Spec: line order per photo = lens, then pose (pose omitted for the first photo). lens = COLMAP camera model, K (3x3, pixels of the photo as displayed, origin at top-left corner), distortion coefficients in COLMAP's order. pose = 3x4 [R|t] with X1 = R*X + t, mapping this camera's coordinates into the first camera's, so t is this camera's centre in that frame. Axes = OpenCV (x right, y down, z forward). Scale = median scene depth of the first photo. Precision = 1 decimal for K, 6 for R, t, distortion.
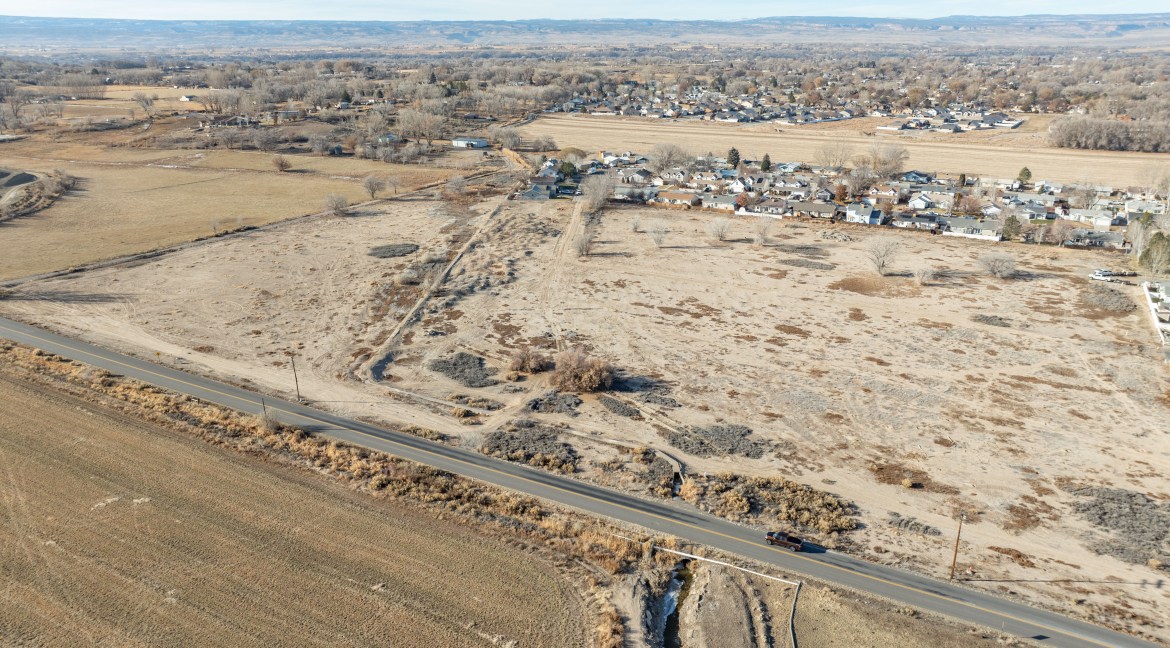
lens RADIAL K [[845.7, 0, 585.0], [0, 845.7, 324.0], [0, 0, 1]] dist [-0.061700, 0.085232]
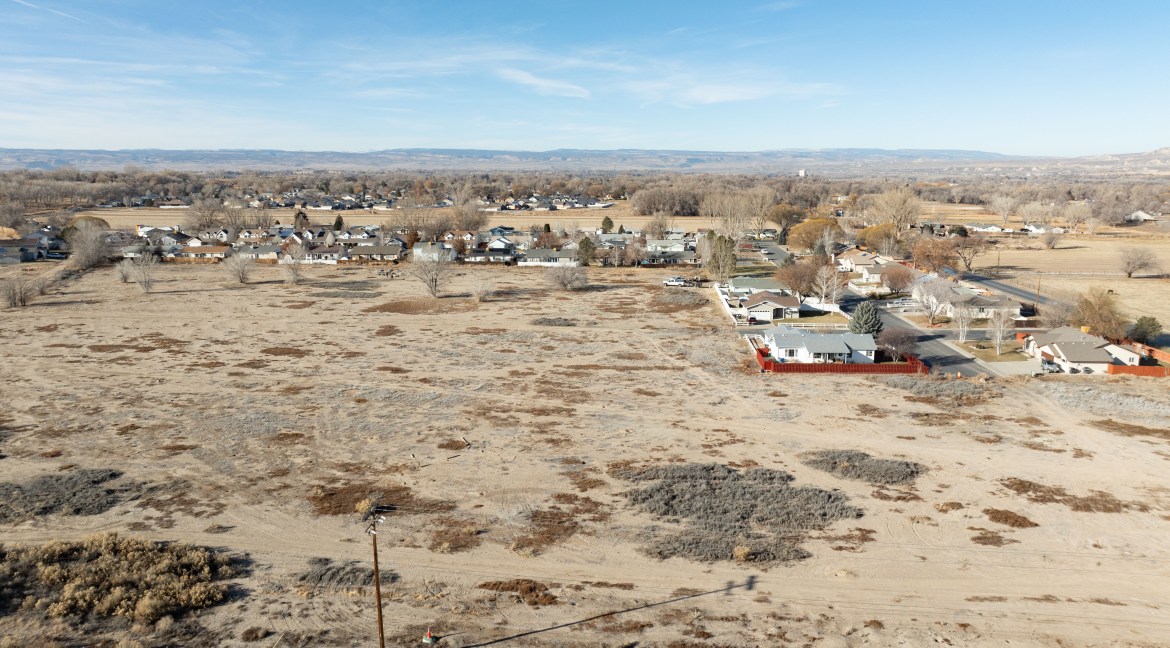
lens RADIAL K [[845.7, 0, 585.0], [0, 845.7, 324.0], [0, 0, 1]] dist [-0.061700, 0.085232]
pose [[0.911806, -0.079005, 0.402949, 0.241374], [0.135473, 0.984250, -0.113574, 0.122745], [-0.387629, 0.158146, 0.908148, 0.329239]]
